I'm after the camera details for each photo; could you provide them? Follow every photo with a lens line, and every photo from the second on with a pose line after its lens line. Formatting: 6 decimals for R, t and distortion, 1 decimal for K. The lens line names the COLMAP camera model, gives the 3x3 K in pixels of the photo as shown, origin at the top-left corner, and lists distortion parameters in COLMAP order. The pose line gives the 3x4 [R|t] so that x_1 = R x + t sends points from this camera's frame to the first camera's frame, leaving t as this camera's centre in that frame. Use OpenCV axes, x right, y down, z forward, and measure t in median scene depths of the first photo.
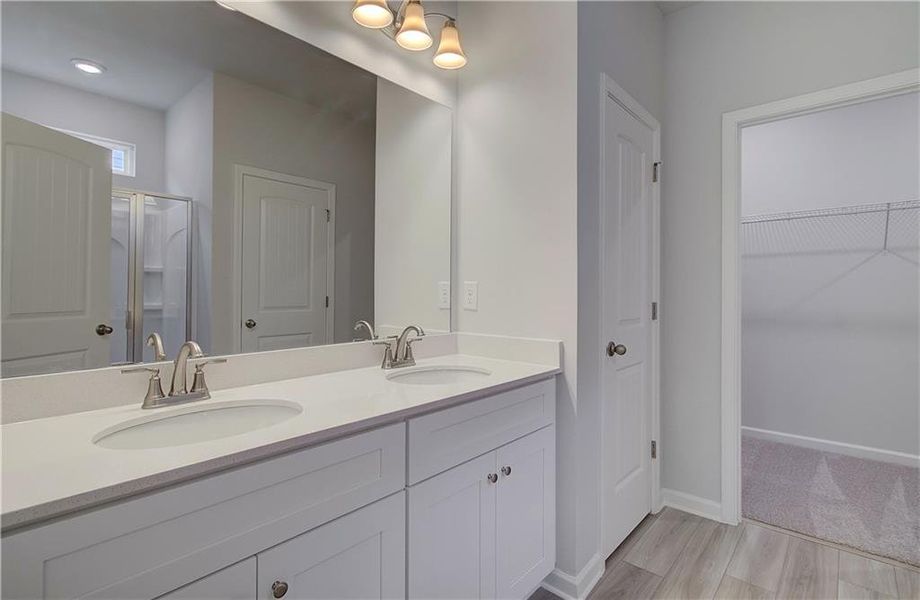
lens RADIAL K [[435.9, 0, 460.5], [0, 435.9, 288.2], [0, 0, 1]] dist [0.003302, 0.000444]
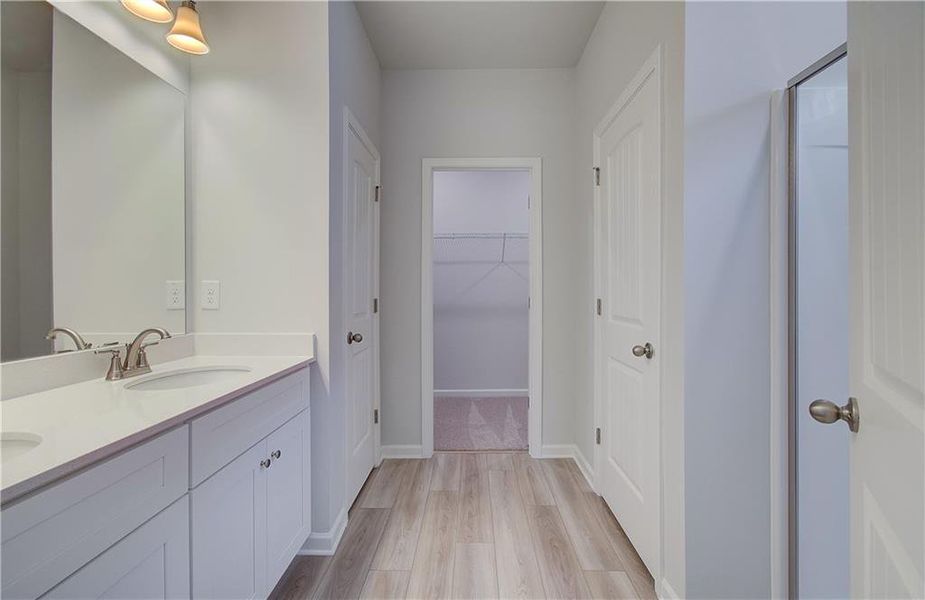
lens RADIAL K [[401.7, 0, 464.7], [0, 401.7, 293.1], [0, 0, 1]] dist [-0.001045, 0.000940]
pose [[0.764150, -0.007698, 0.644992, -0.127017], [-0.002988, 0.999876, 0.015474, -0.001903], [-0.645031, -0.013752, 0.764032, -0.047170]]
